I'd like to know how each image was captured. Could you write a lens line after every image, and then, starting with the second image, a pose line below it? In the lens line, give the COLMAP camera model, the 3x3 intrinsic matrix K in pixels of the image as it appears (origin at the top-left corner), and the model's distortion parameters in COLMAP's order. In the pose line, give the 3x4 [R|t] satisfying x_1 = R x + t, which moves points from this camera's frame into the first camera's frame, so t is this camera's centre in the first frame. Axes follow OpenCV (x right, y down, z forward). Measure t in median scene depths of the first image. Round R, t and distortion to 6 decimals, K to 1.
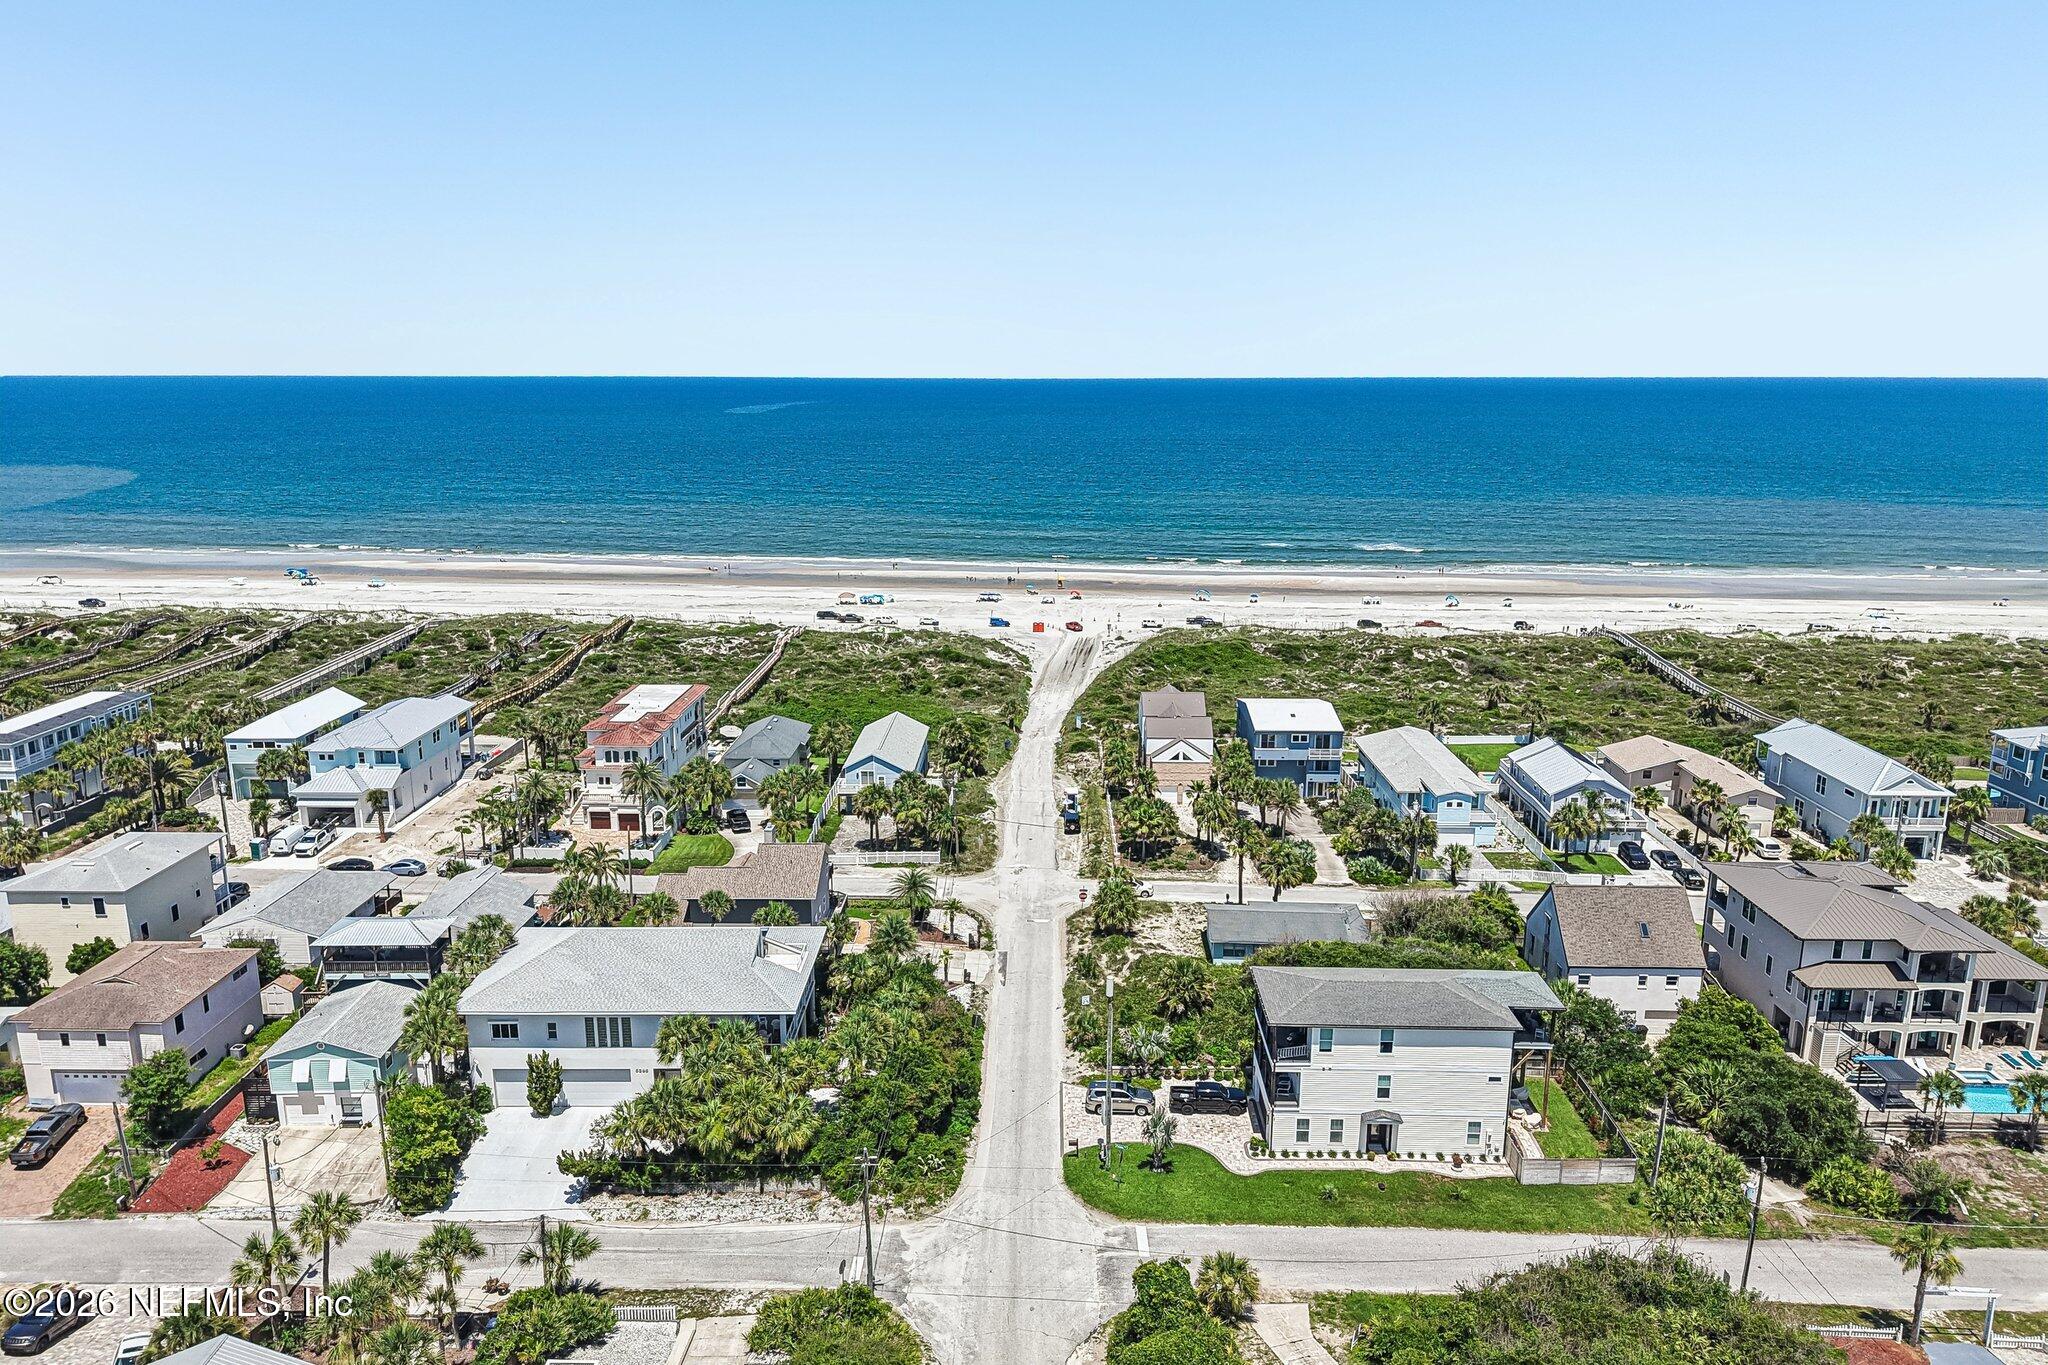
lens RADIAL K [[1349.9, 0, 1027.6], [0, 1349.9, 692.5], [0, 0, 1]] dist [0.087443, -0.119632]
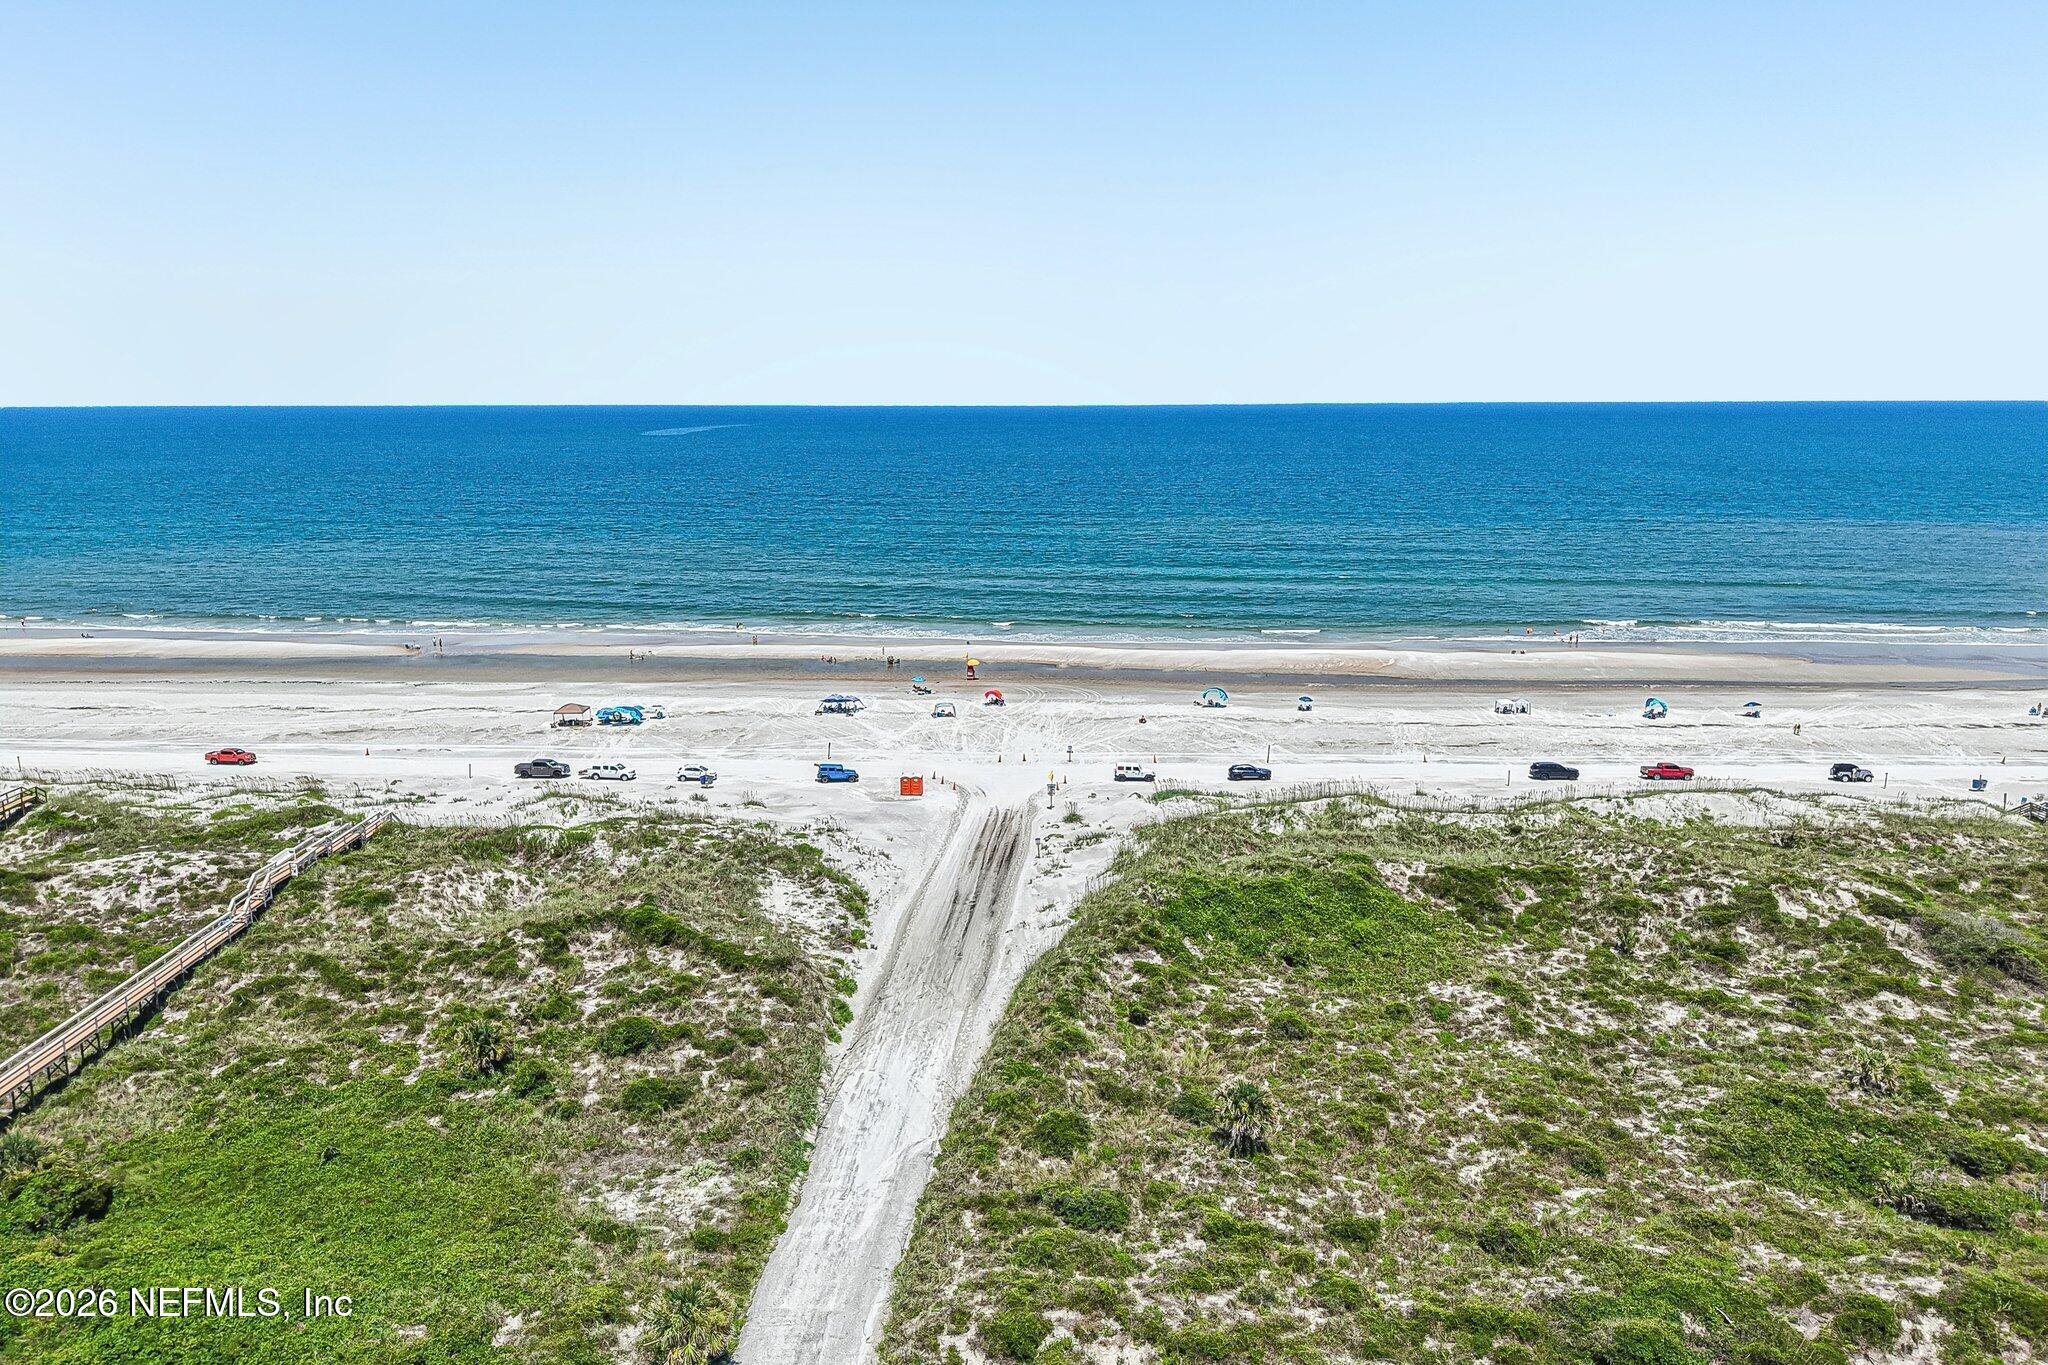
lens RADIAL K [[1349.9, 0, 1027.6], [0, 1349.9, 692.5], [0, 0, 1]] dist [0.087443, -0.119632]
pose [[0.999228, -0.007436, 0.038587, 0.036664], [0.008105, 0.999819, -0.017212, -0.084469], [-0.038452, 0.017511, 0.999107, 0.564458]]
